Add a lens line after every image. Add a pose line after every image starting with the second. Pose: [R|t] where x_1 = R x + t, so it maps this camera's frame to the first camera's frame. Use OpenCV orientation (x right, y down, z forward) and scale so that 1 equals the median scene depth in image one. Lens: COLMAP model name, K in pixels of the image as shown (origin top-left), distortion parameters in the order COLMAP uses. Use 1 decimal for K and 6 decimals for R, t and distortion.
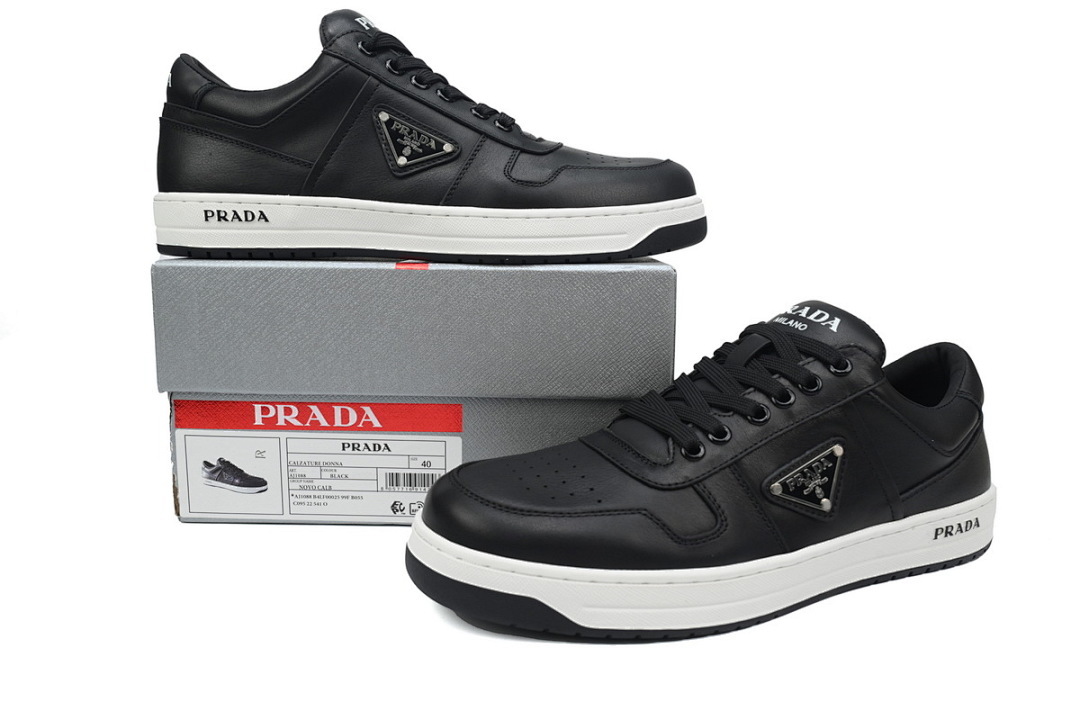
lens RADIAL K [[746.8, 0, 540.0], [0, 746.8, 360.0], [0, 0, 1]] dist [-0.082332, -0.082991]
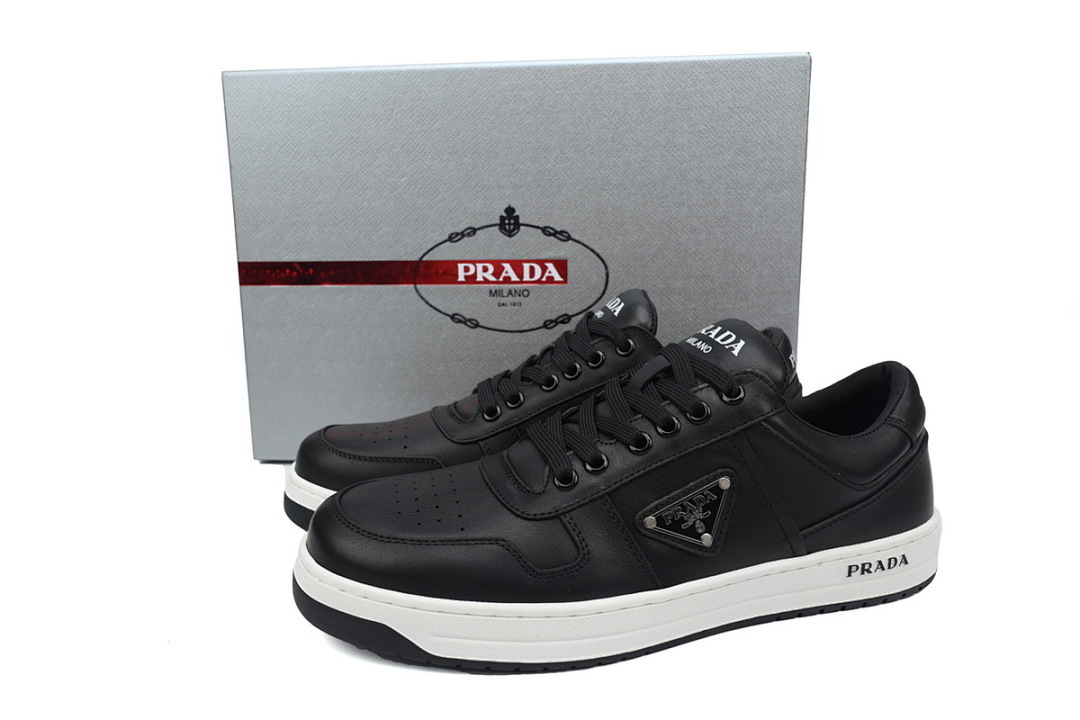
lens RADIAL K [[746.8, 0, 540.0], [0, 746.8, 360.0], [0, 0, 1]] dist [-0.082332, -0.082991]
pose [[0.995478, 0.009783, -0.094486, 0.255322], [-0.007909, 0.999765, 0.020193, -0.053792], [0.094661, -0.019354, 0.995321, 0.021712]]
